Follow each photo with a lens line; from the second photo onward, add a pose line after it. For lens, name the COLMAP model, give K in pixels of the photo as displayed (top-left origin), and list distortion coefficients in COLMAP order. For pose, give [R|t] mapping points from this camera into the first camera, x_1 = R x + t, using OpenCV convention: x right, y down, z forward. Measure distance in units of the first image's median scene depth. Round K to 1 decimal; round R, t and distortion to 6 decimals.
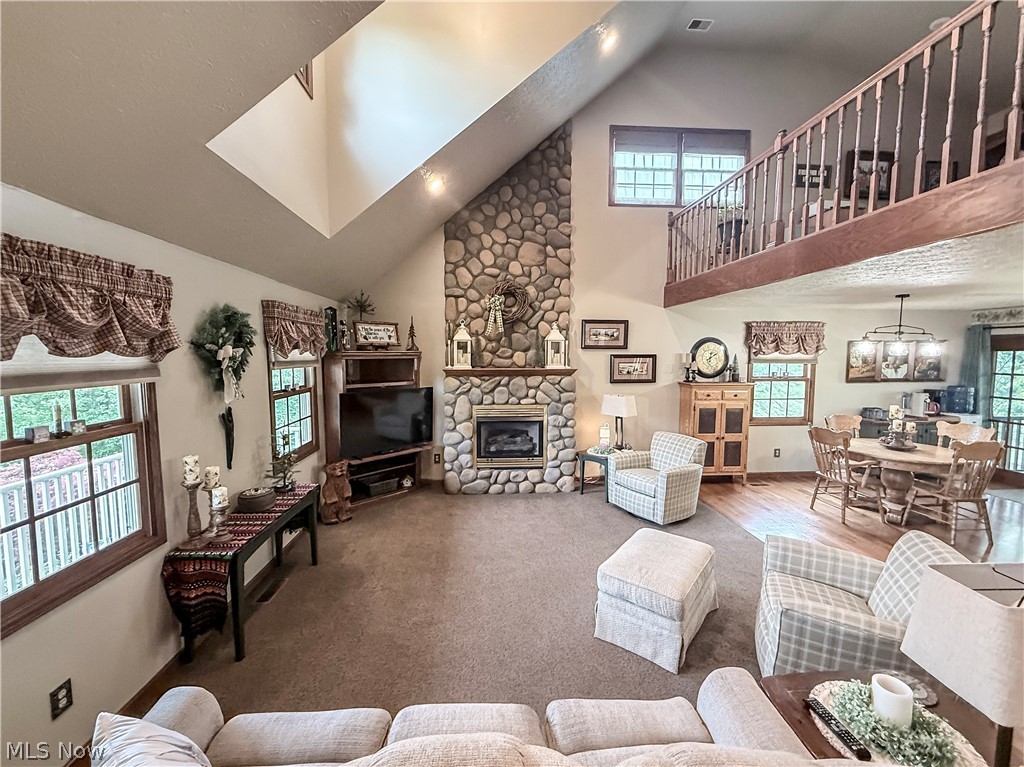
lens RADIAL K [[417.1, 0, 509.5], [0, 417.1, 383.7], [0, 0, 1]] dist [-0.000640, -0.000165]
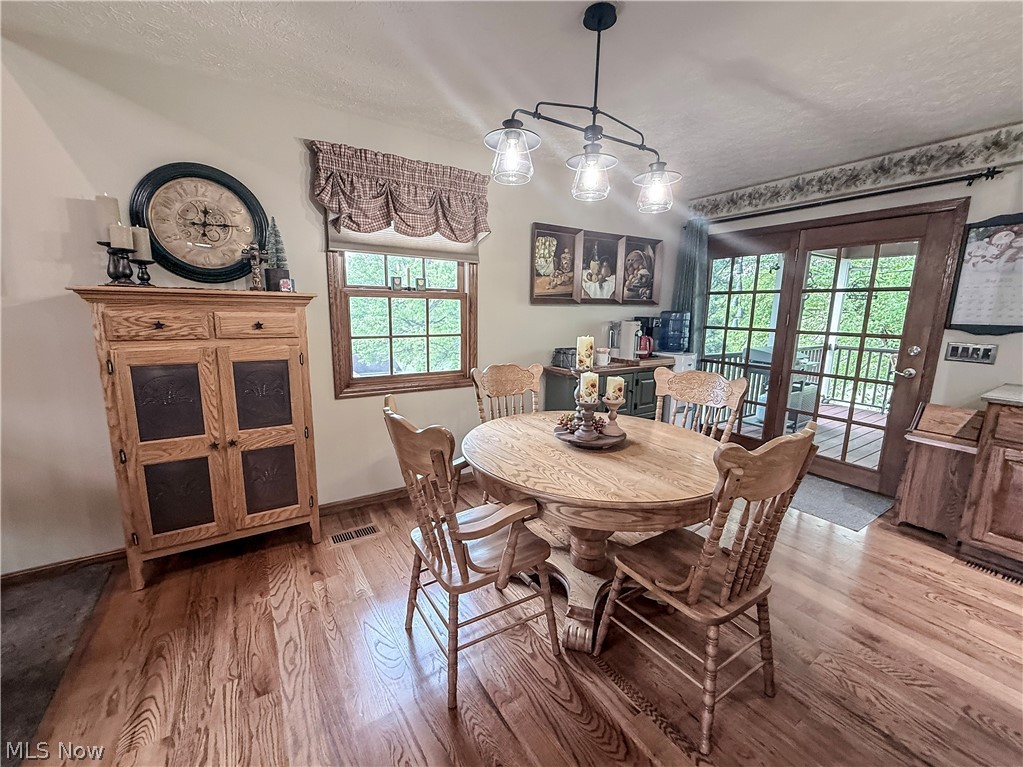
lens RADIAL K [[416.7, 0, 509.0], [0, 416.7, 383.7], [0, 0, 1]] dist [-0.000640, -0.000165]
pose [[0.875692, -0.072207, 0.477442, 0.560412], [0.020065, 0.993343, 0.113429, 0.042400], [-0.482454, -0.089749, 0.871311, 0.575244]]
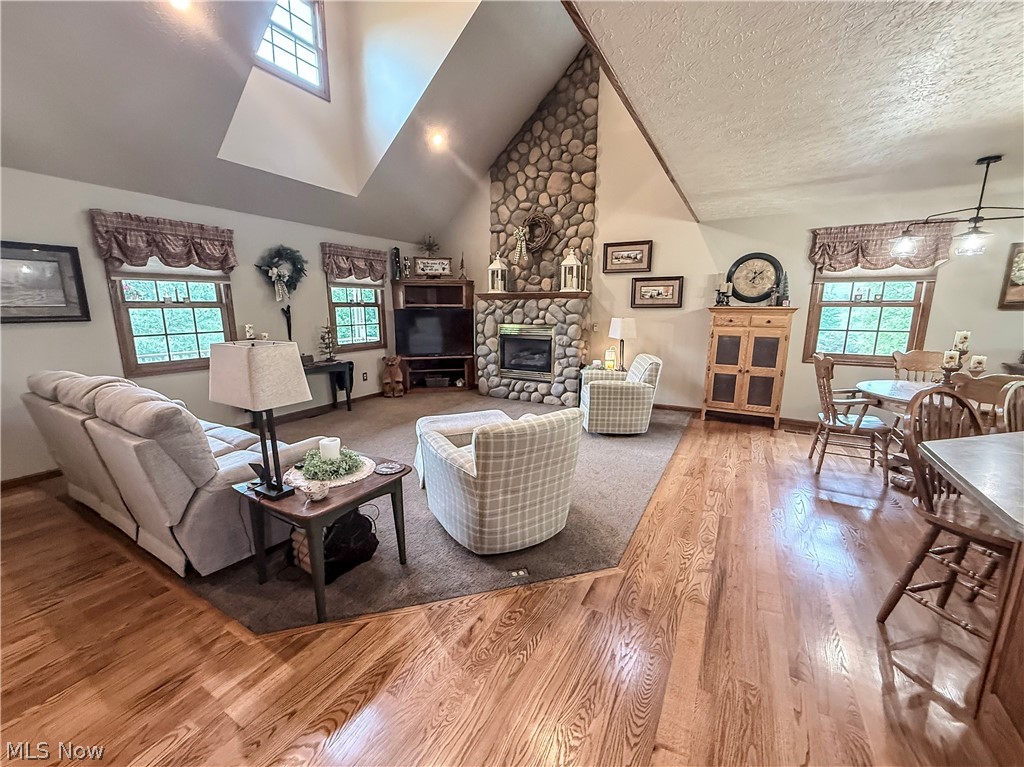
lens RADIAL K [[407.2, 0, 509.0], [0, 407.2, 383.7], [0, 0, 1]] dist [-0.001517, -0.000331]
pose [[0.834945, 0.101843, -0.540828, 0.564932], [-0.038855, 0.991184, 0.126665, 0.069030], [0.548960, -0.084745, 0.831541, 0.025156]]
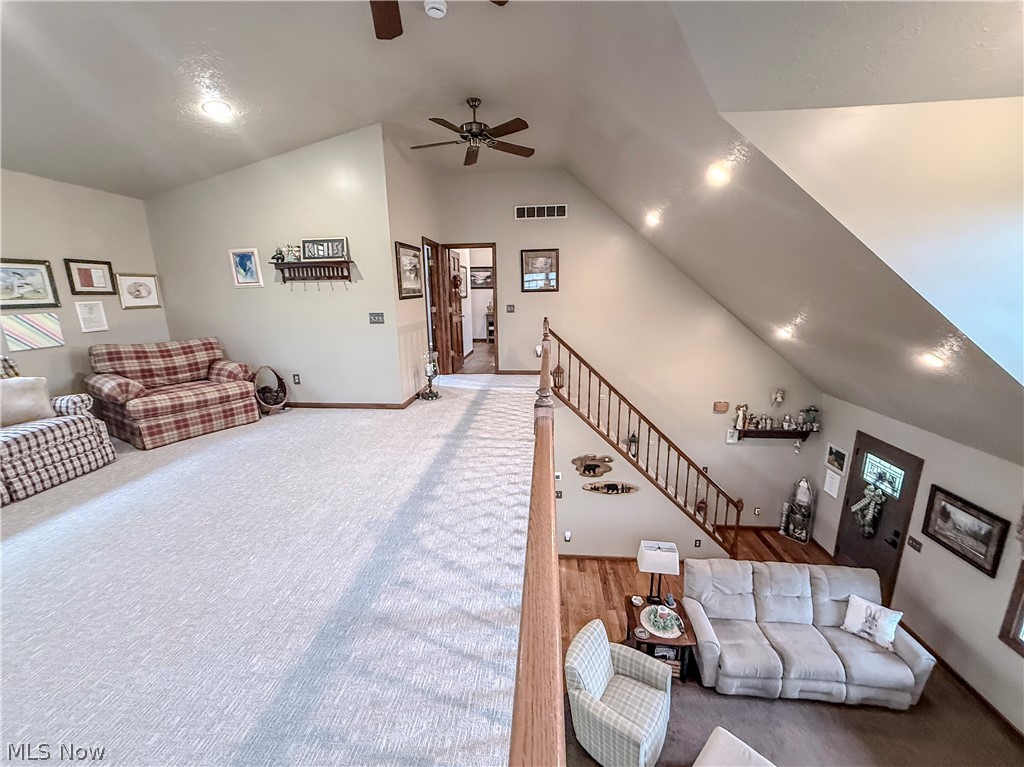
lens RADIAL K [[407.2, 0, 509.0], [0, 407.2, 383.7], [0, 0, 1]] dist [-0.001517, -0.000331]
pose [[-0.987508, -0.021780, 0.156054, 0.406079], [0.024804, 0.956564, 0.290467, -0.483737], [-0.155602, 0.290709, -0.944074, 0.917932]]
